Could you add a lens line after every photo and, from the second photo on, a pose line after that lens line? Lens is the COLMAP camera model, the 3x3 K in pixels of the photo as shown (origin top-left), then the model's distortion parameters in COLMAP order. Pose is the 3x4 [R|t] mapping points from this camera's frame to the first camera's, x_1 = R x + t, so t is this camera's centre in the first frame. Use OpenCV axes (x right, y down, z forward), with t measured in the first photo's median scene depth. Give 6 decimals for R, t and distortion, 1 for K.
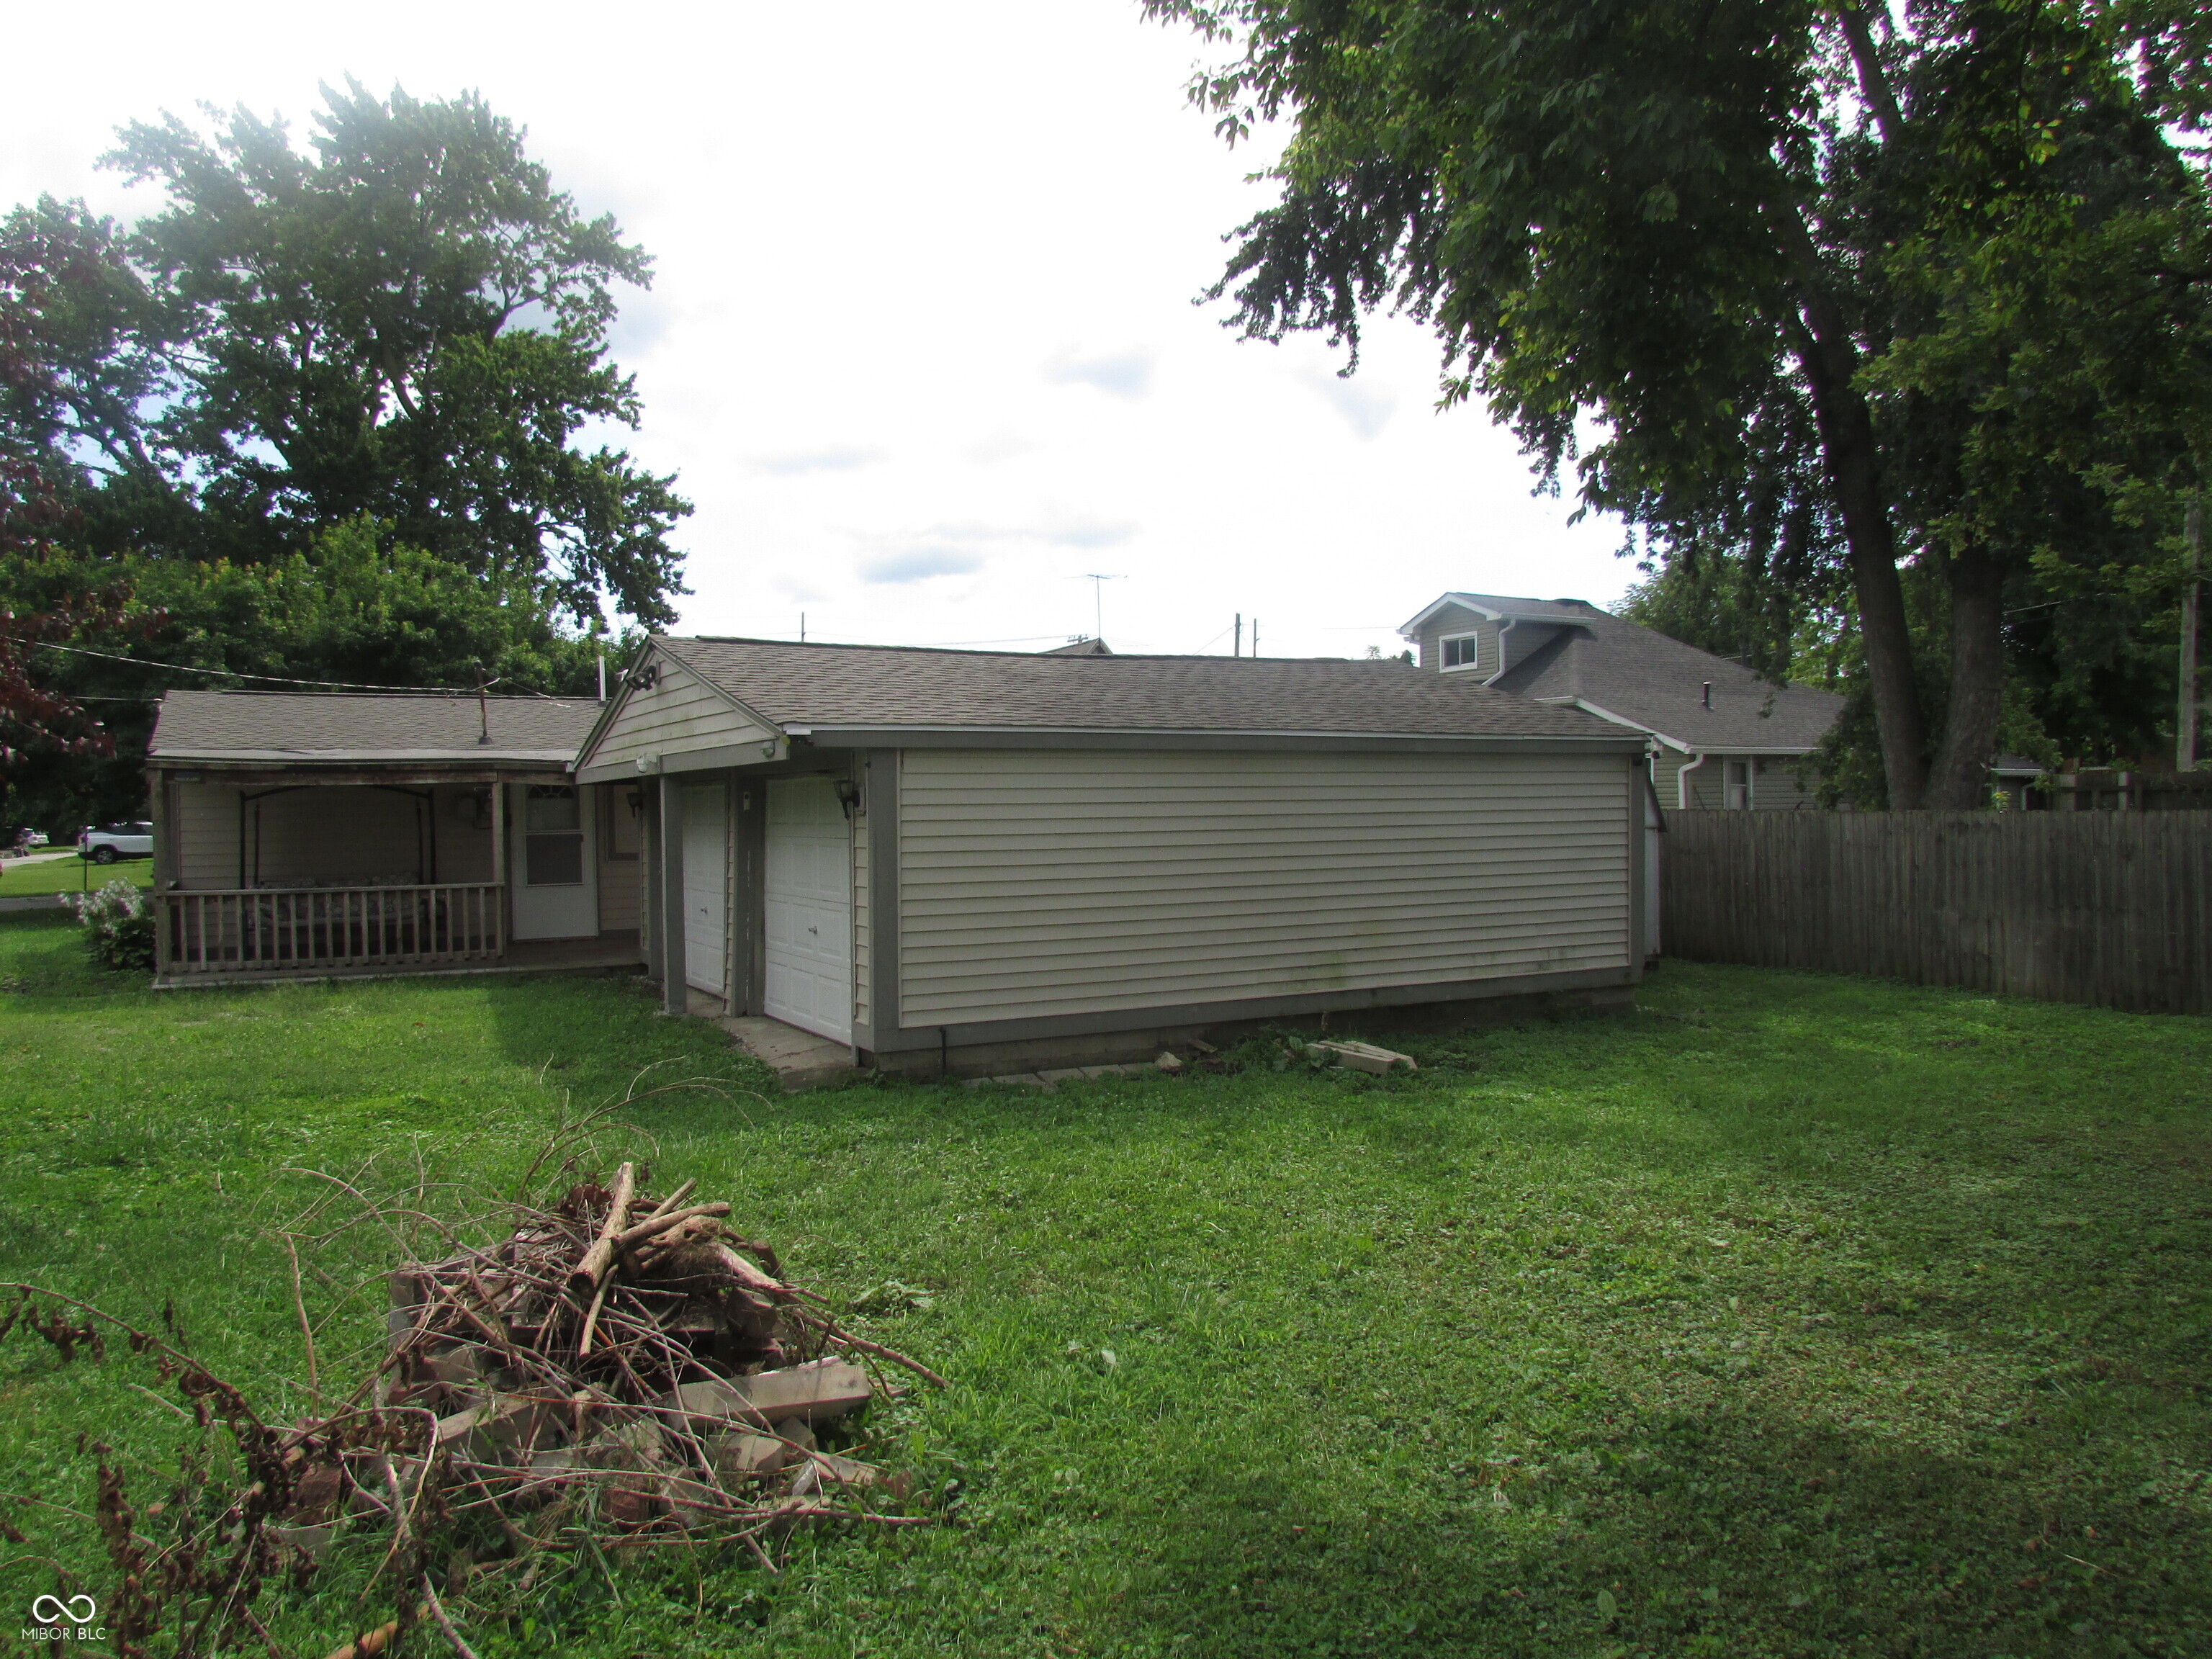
lens RADIAL K [[1574.6, 0, 1107.4], [0, 1574.6, 855.5], [0, 0, 1]] dist [-0.004156, 0.003349]
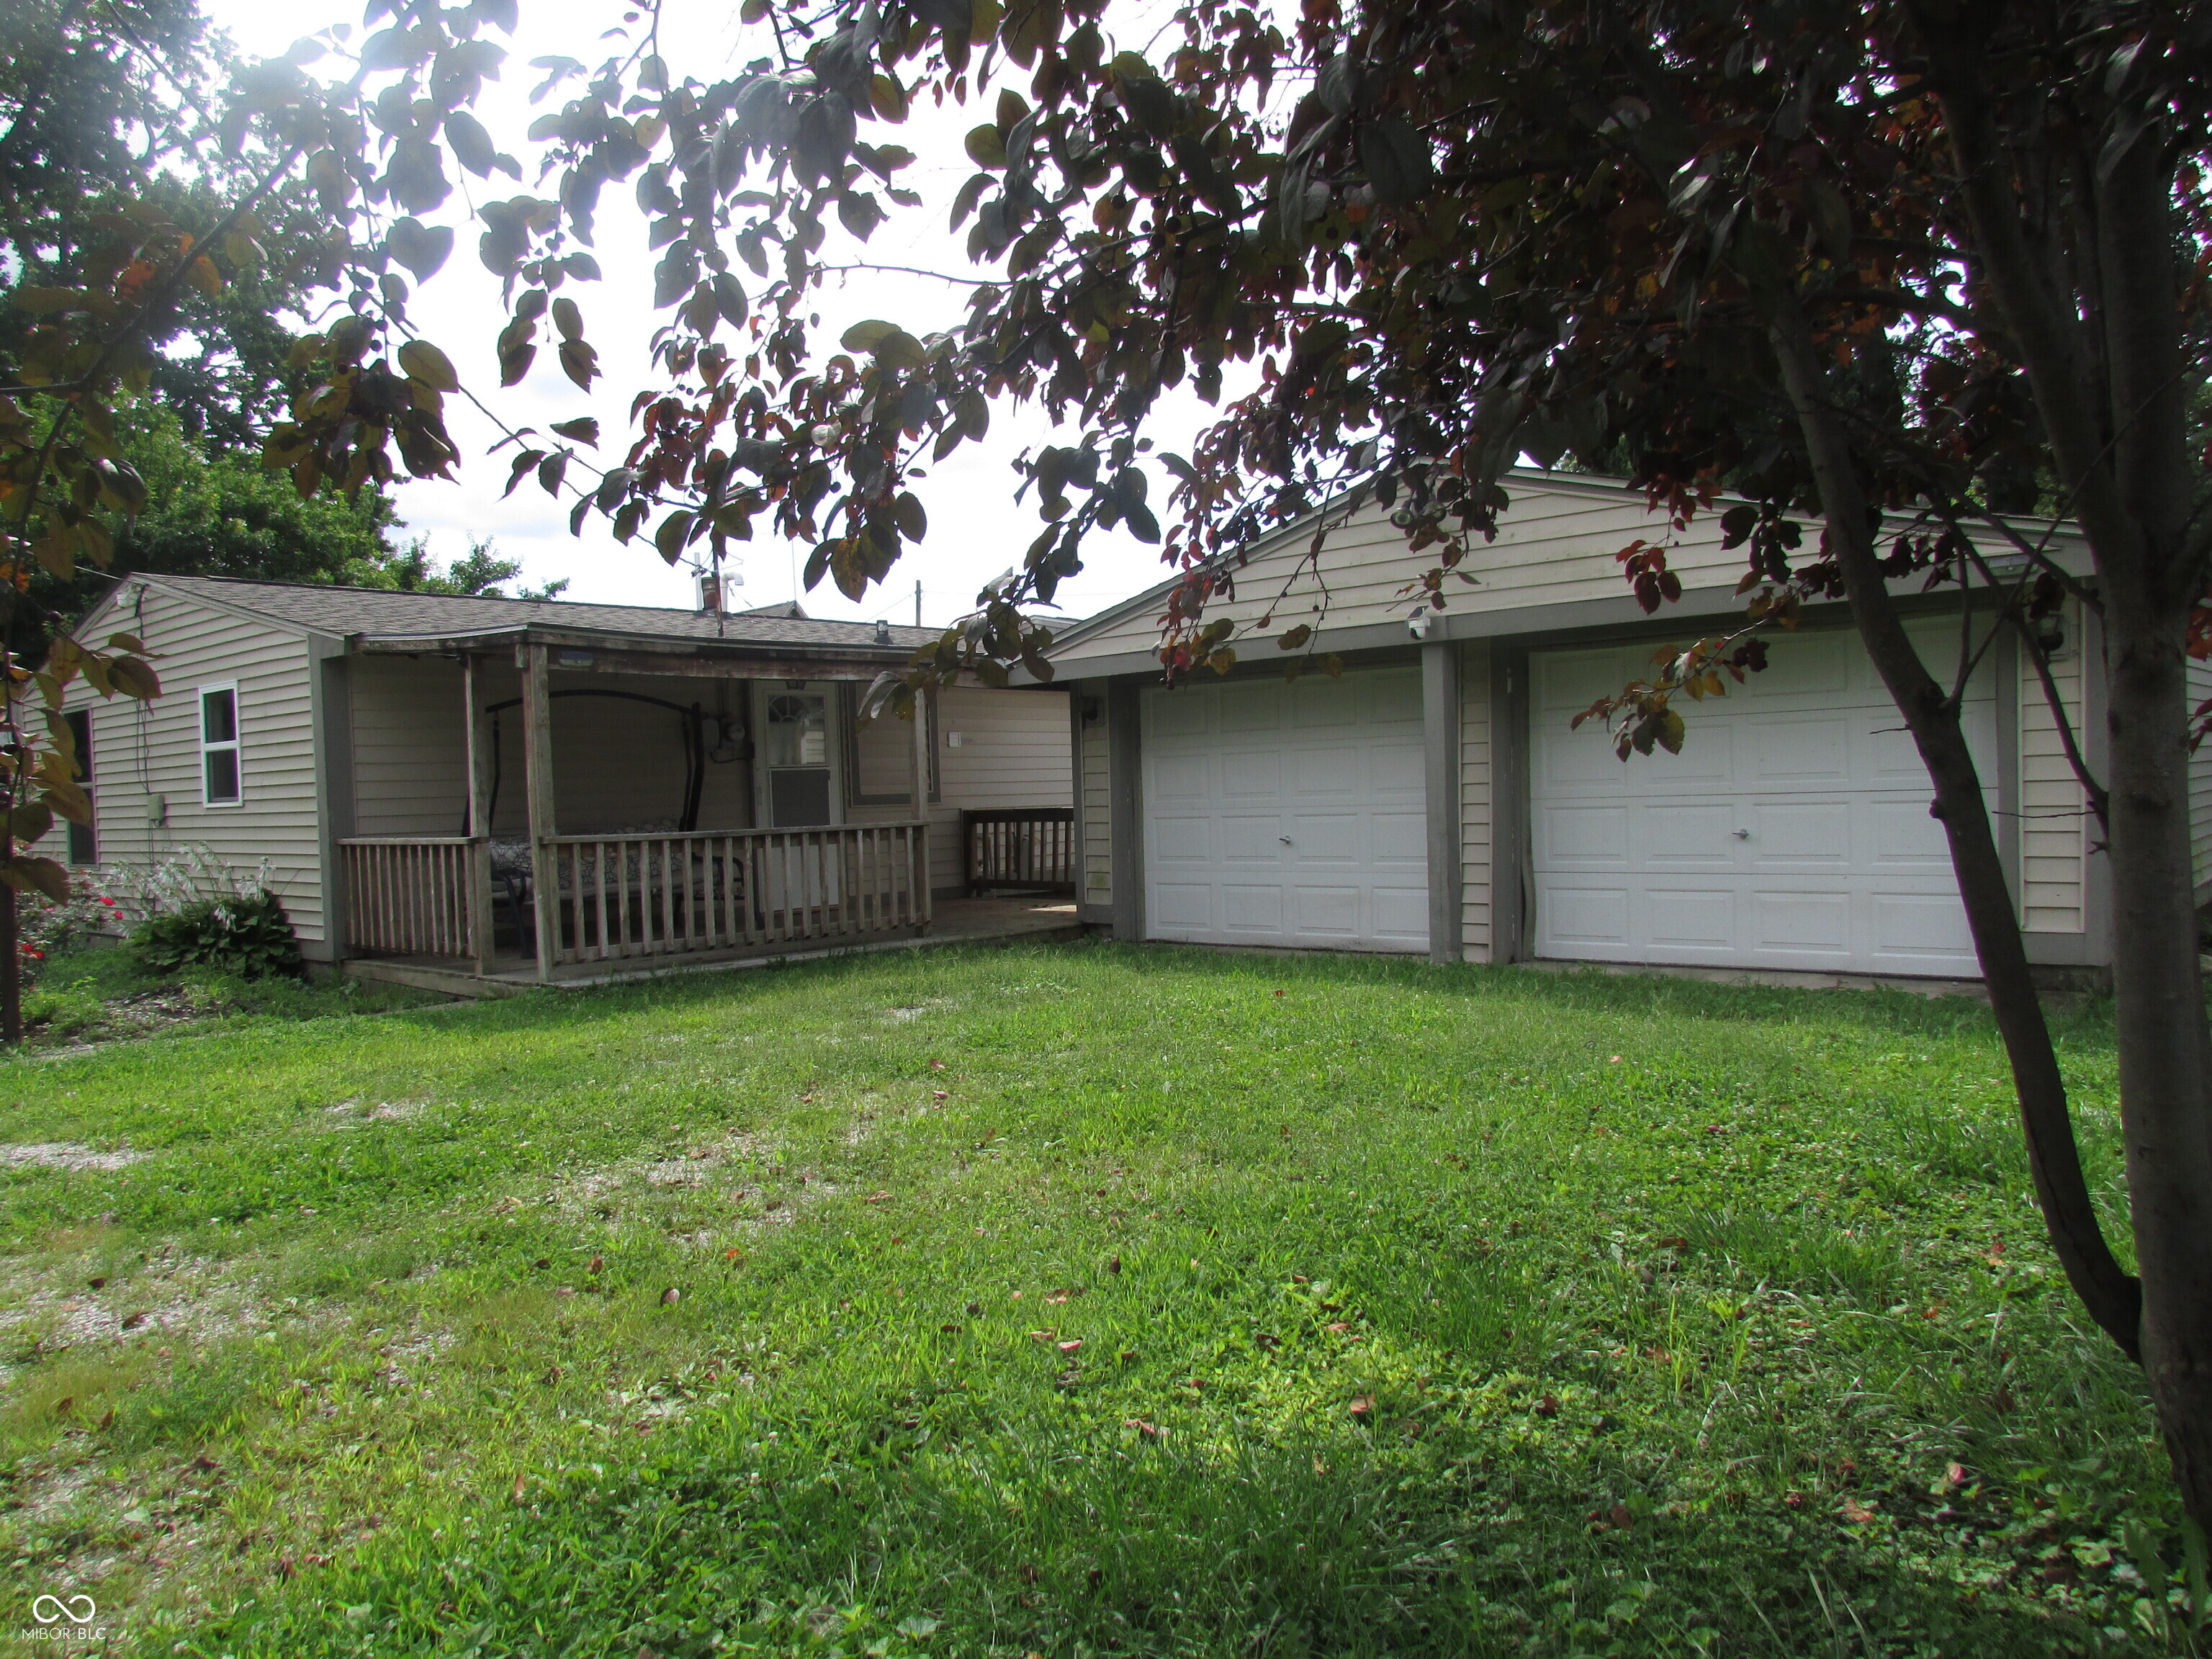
lens RADIAL K [[1578.8, 0, 1115.5], [0, 1578.8, 845.8], [0, 0, 1]] dist [-0.023140, 0.001345]
pose [[0.937304, -0.032392, 0.347003, -0.341544], [0.034094, 0.999418, 0.001201, 0.019143], [-0.346840, 0.010706, 0.937863, 0.179631]]
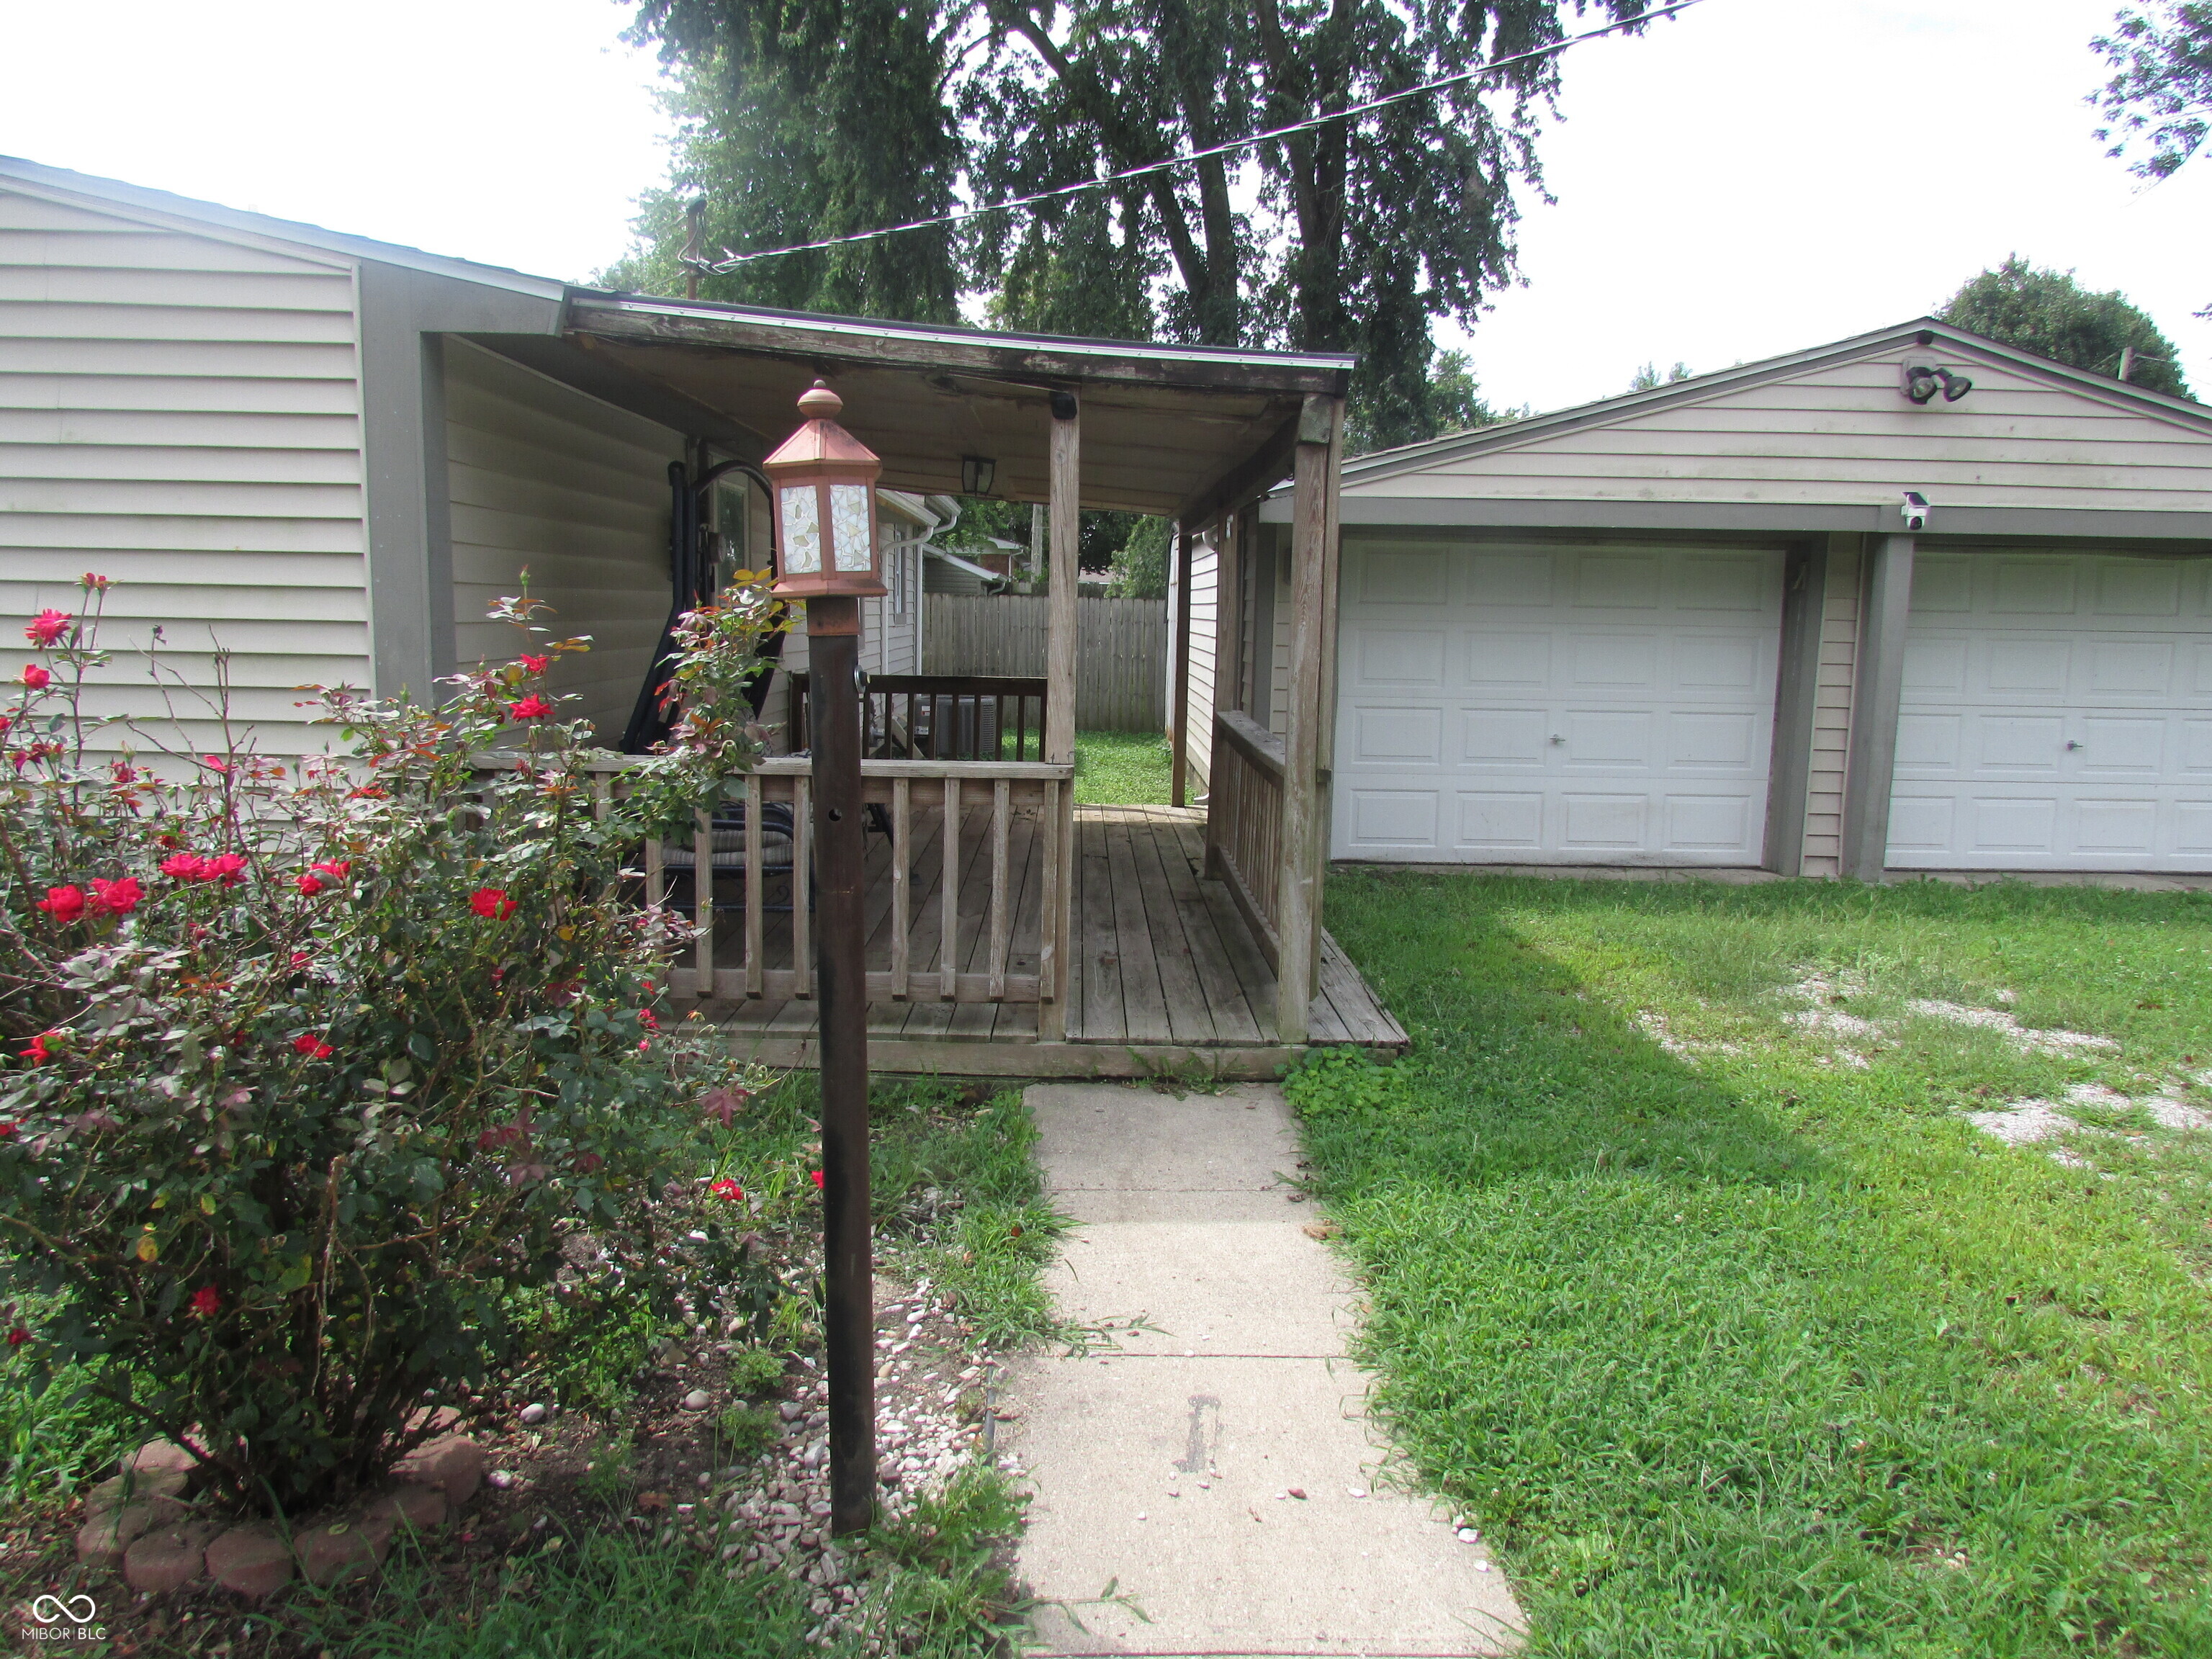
lens RADIAL K [[1578.8, 0, 1115.5], [0, 1578.8, 845.8], [0, 0, 1]] dist [-0.023140, 0.001345]
pose [[0.462896, -0.109758, 0.879591, -0.521180], [0.004458, 0.992580, 0.121511, -0.000830], [-0.886401, -0.052326, 0.459951, 0.493165]]
